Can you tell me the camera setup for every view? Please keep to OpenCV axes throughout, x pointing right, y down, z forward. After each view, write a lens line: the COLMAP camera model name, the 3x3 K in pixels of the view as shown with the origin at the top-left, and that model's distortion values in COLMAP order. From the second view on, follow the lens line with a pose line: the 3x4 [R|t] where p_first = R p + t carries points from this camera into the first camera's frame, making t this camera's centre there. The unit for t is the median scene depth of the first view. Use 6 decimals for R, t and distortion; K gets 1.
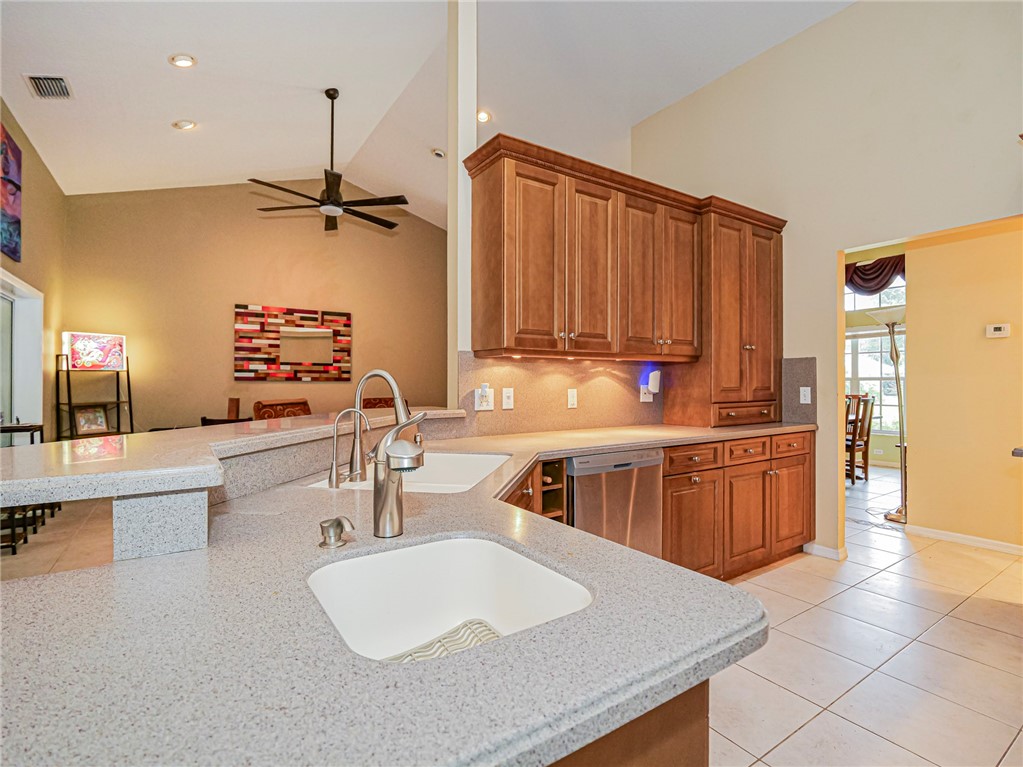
lens RADIAL K [[491.8, 0, 511.5], [0, 491.8, 383.5], [0, 0, 1]] dist [-0.016598, 0.000522]
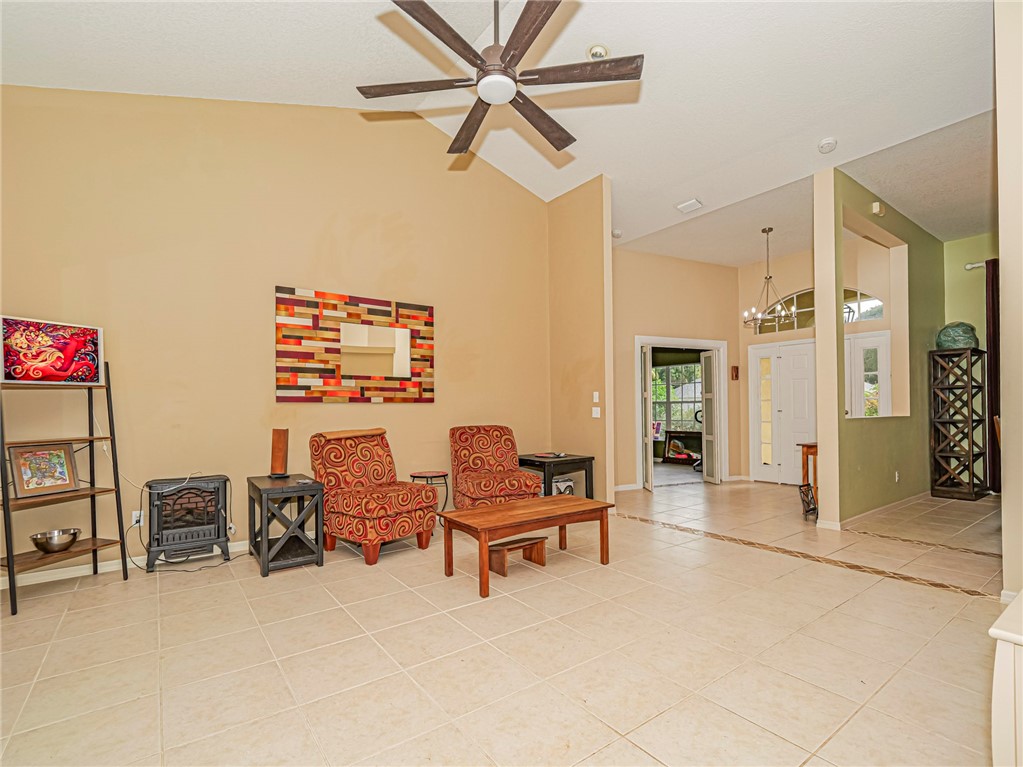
lens RADIAL K [[486.6, 0, 512.2], [0, 486.6, 410.0], [0, 0, 1]] dist [0.001103, -0.000289]
pose [[0.998658, -0.010517, 0.050702, -0.273126], [0.010478, 0.999945, 0.001022, 0.006679], [-0.050710, -0.000489, 0.998713, 0.319155]]
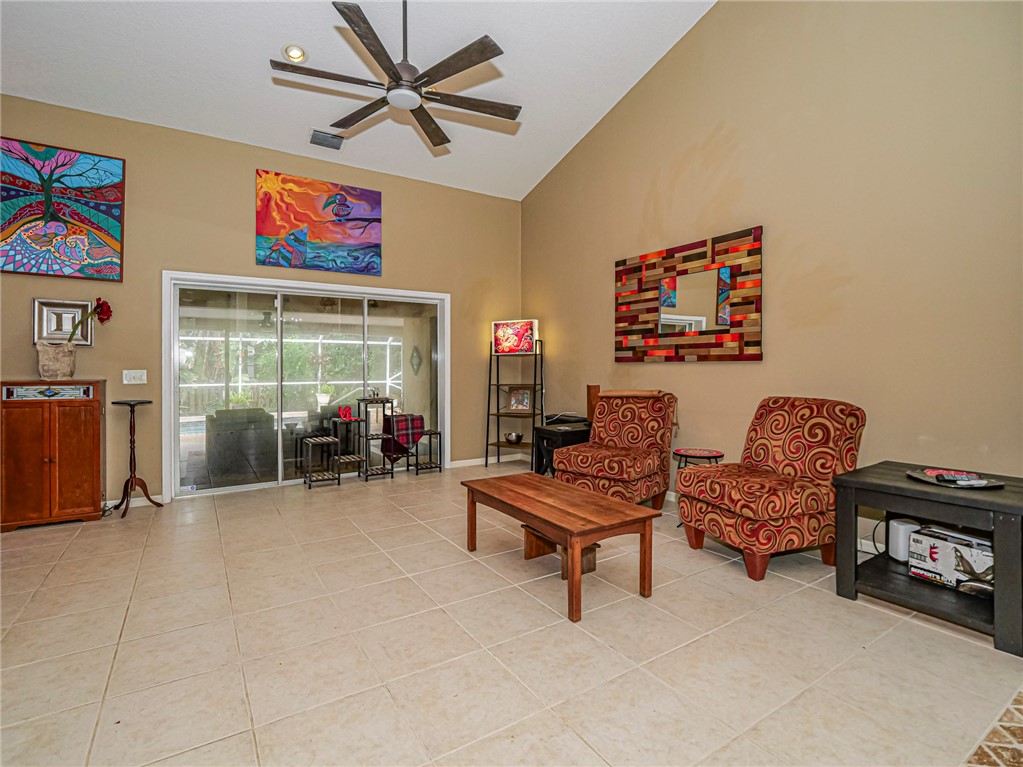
lens RADIAL K [[495.1, 0, 503.6], [0, 495.1, 368.5], [0, 0, 1]] dist [-0.019386, -0.000316]
pose [[-0.021923, -0.000336, -0.999760, 0.199707], [0.000705, 1.000000, -0.000352, 0.003528], [0.999759, -0.000712, -0.021923, 0.813215]]
